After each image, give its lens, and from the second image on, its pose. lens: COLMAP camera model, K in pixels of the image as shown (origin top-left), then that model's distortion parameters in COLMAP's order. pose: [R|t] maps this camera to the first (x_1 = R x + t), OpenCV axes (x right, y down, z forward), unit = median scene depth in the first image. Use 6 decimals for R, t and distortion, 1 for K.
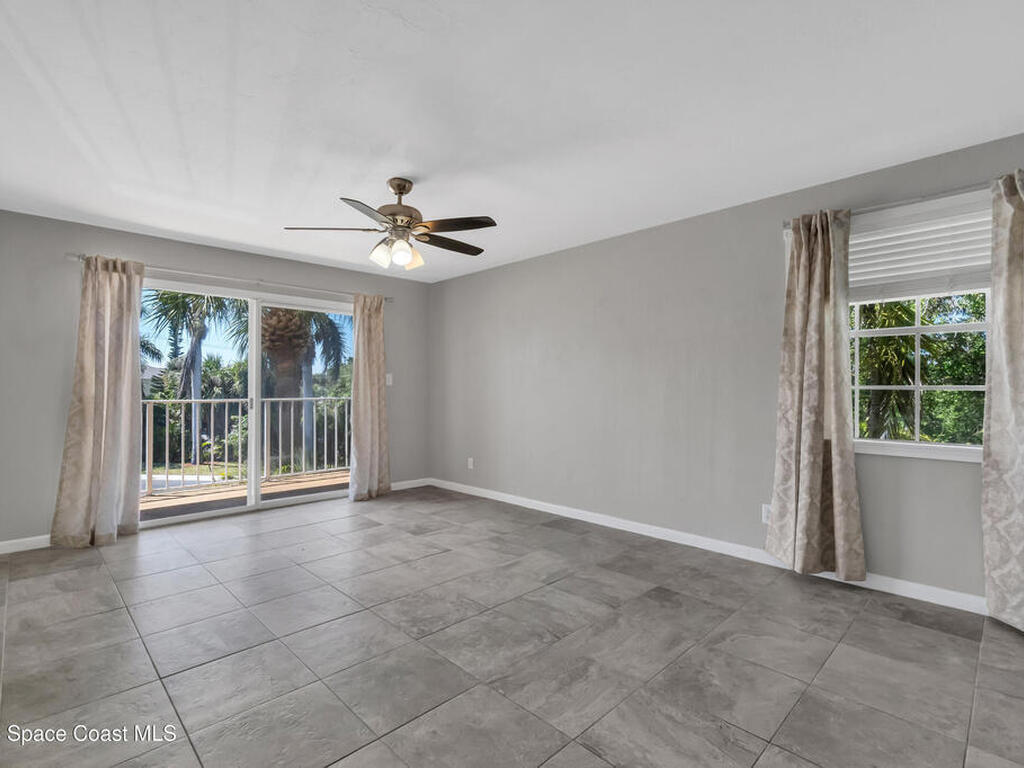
lens RADIAL K [[500.8, 0, 507.3], [0, 500.8, 384.1], [0, 0, 1]] dist [-0.002040, 0.000183]
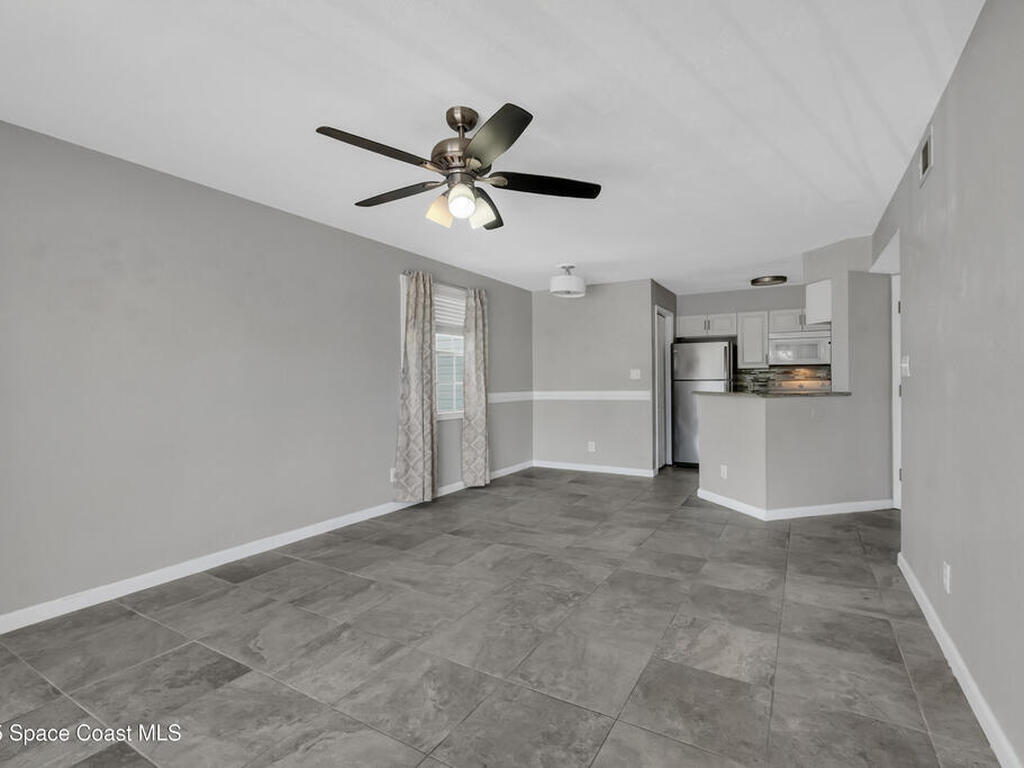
lens RADIAL K [[496.7, 0, 514.4], [0, 496.7, 377.5], [0, 0, 1]] dist [-0.002435, -0.000118]
pose [[-0.264868, 0.010921, 0.964223, -0.941929], [-0.002016, 0.999927, -0.011879, 0.007904], [-0.964283, -0.005090, -0.264827, 1.099841]]
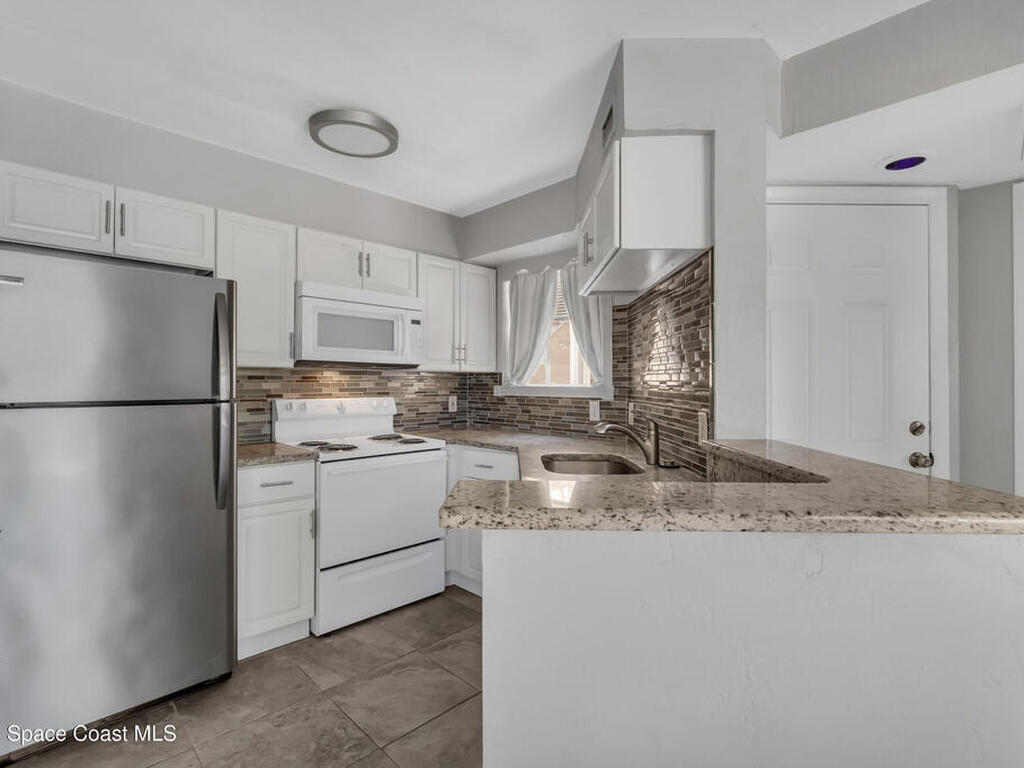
lens RADIAL K [[500.8, 0, 507.3], [0, 500.8, 384.1], [0, 0, 1]] dist [-0.002040, 0.000183]
pose [[-0.999998, -0.001420, 0.001464, 0.439086], [-0.001431, 0.999971, -0.007441, -0.025071], [-0.001453, -0.007443, -0.999971, 0.355120]]
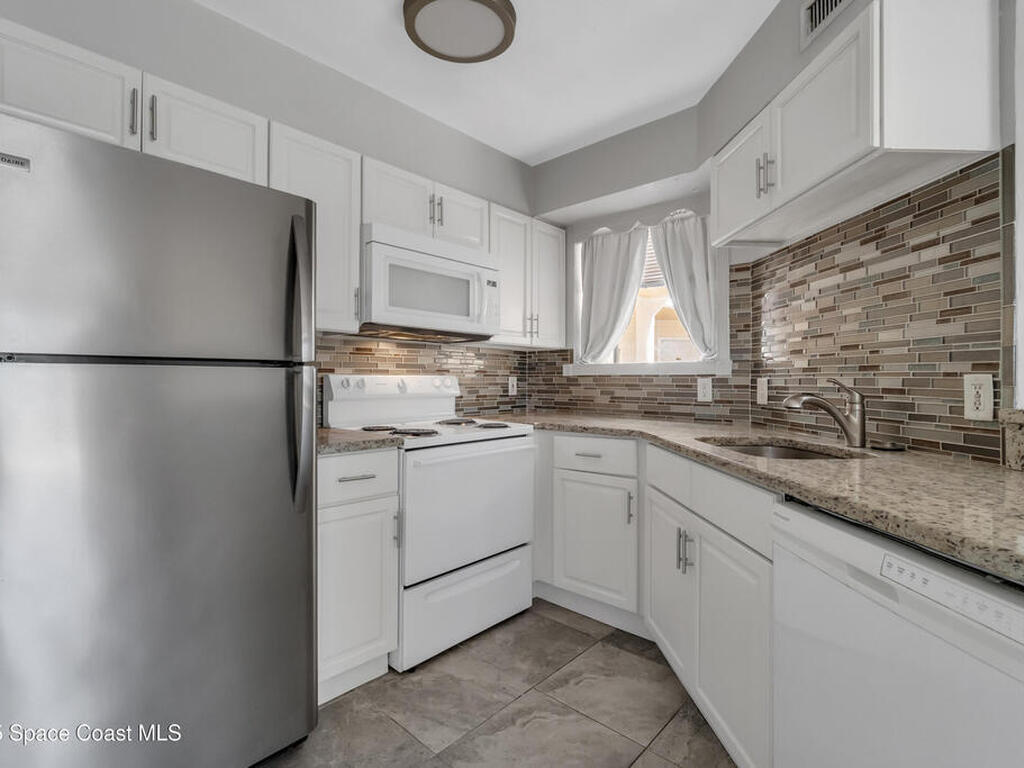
lens RADIAL K [[499.7, 0, 507.4], [0, 499.7, 382.3], [0, 0, 1]] dist [-0.003988, 0.001333]
pose [[-0.998771, -0.000683, -0.049552, 0.637423], [-0.000452, 0.999989, -0.004668, 0.011746], [0.049554, -0.004640, -0.998761, 0.187477]]
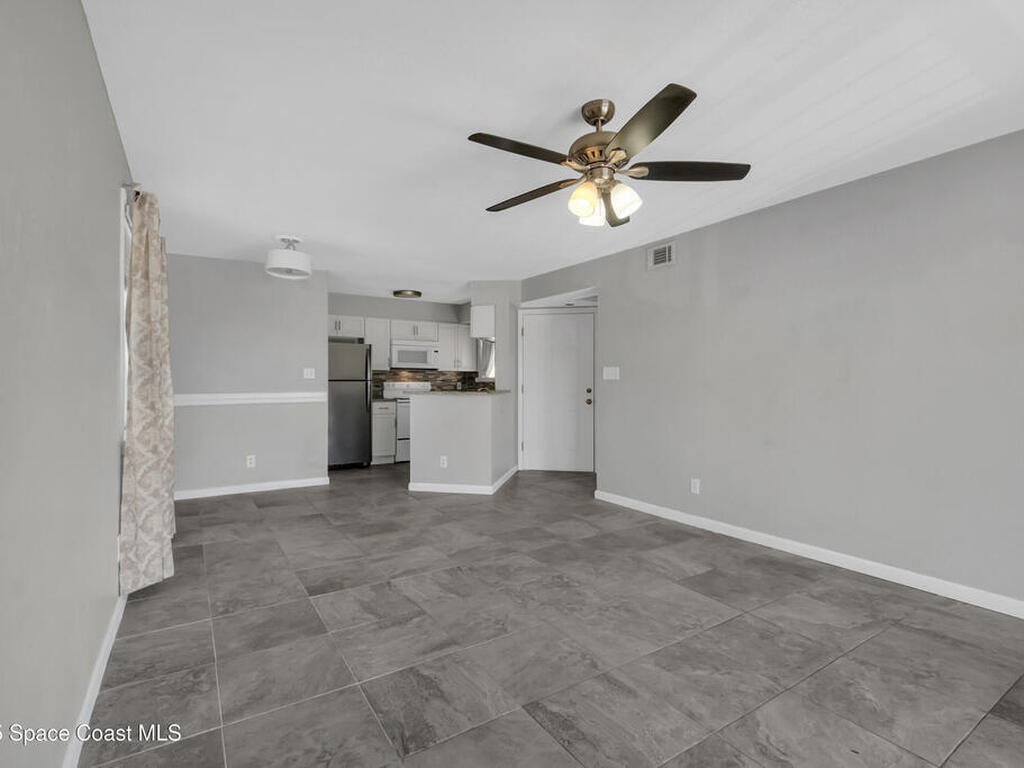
lens RADIAL K [[499.7, 0, 507.4], [0, 499.7, 382.3], [0, 0, 1]] dist [-0.003988, 0.001333]
pose [[-0.979333, -0.001906, 0.202246, -0.224371], [-0.003321, 0.999972, -0.006655, 0.012047], [-0.202228, -0.007189, -0.979312, 1.715590]]
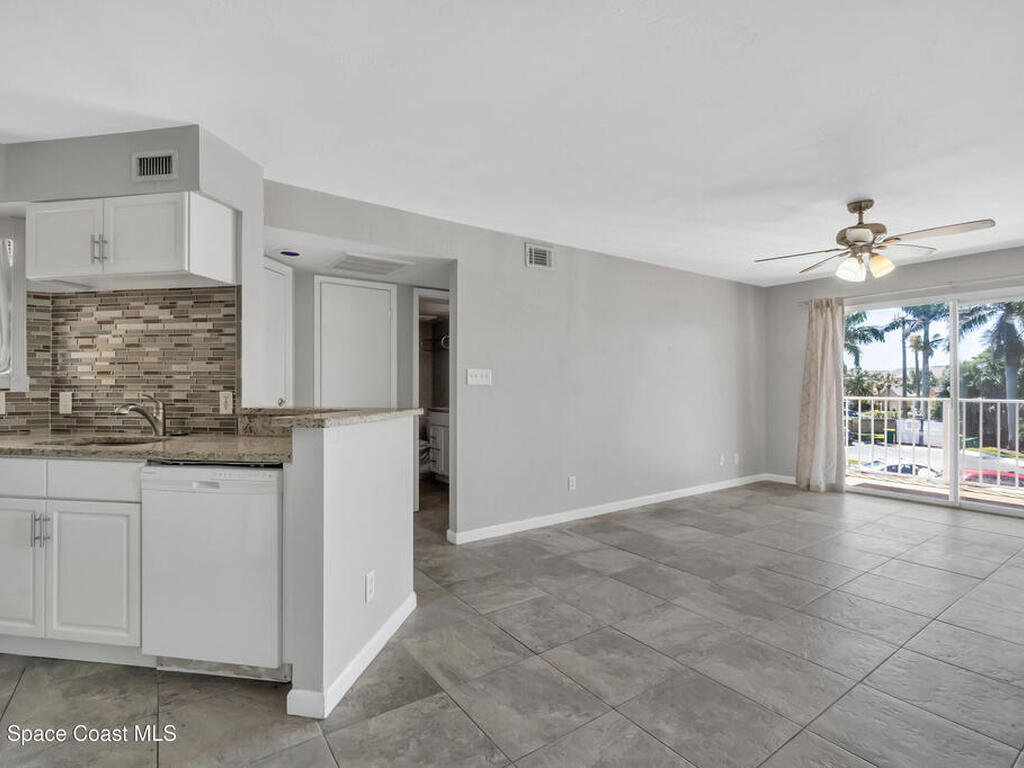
lens RADIAL K [[499.7, 0, 507.4], [0, 499.7, 382.3], [0, 0, 1]] dist [-0.003988, 0.001333]
pose [[-0.163698, -0.009898, -0.986461, 0.981691], [0.008519, 0.999898, -0.011447, 0.001054], [0.986474, -0.010278, -0.163597, 0.399723]]
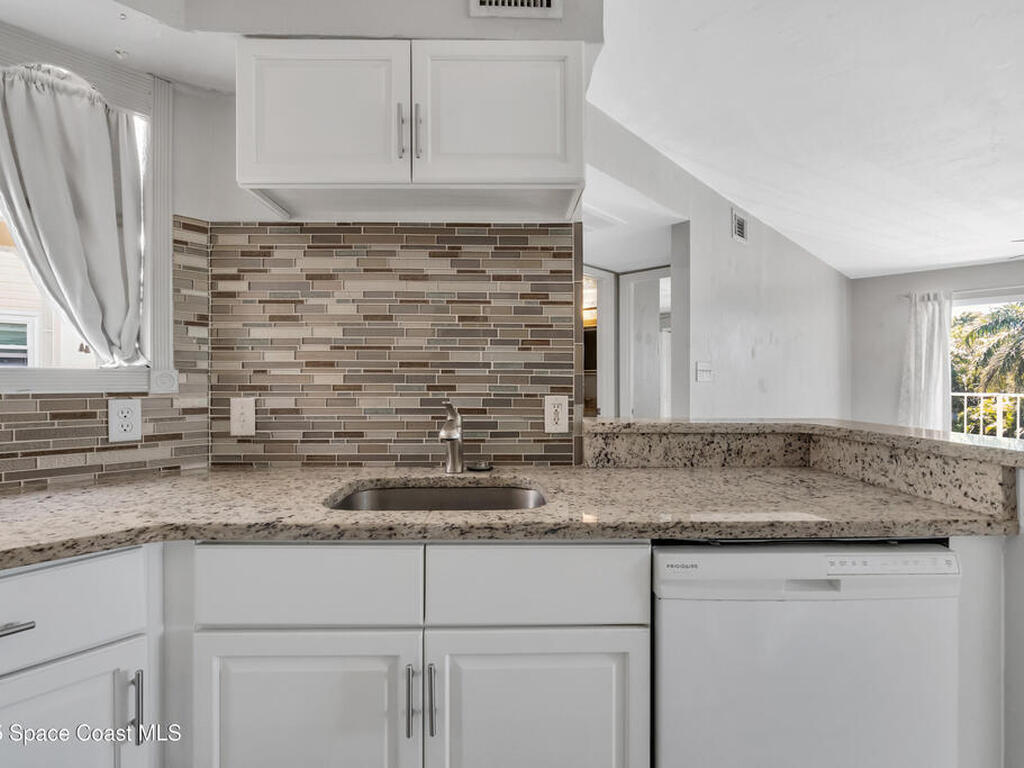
lens RADIAL K [[499.7, 0, 507.4], [0, 499.7, 382.3], [0, 0, 1]] dist [-0.003988, 0.001333]
pose [[0.020515, 0.004147, -0.999781, 0.741128], [0.008419, 0.999955, 0.004321, -0.013918], [0.999754, -0.008505, 0.020479, -0.277175]]
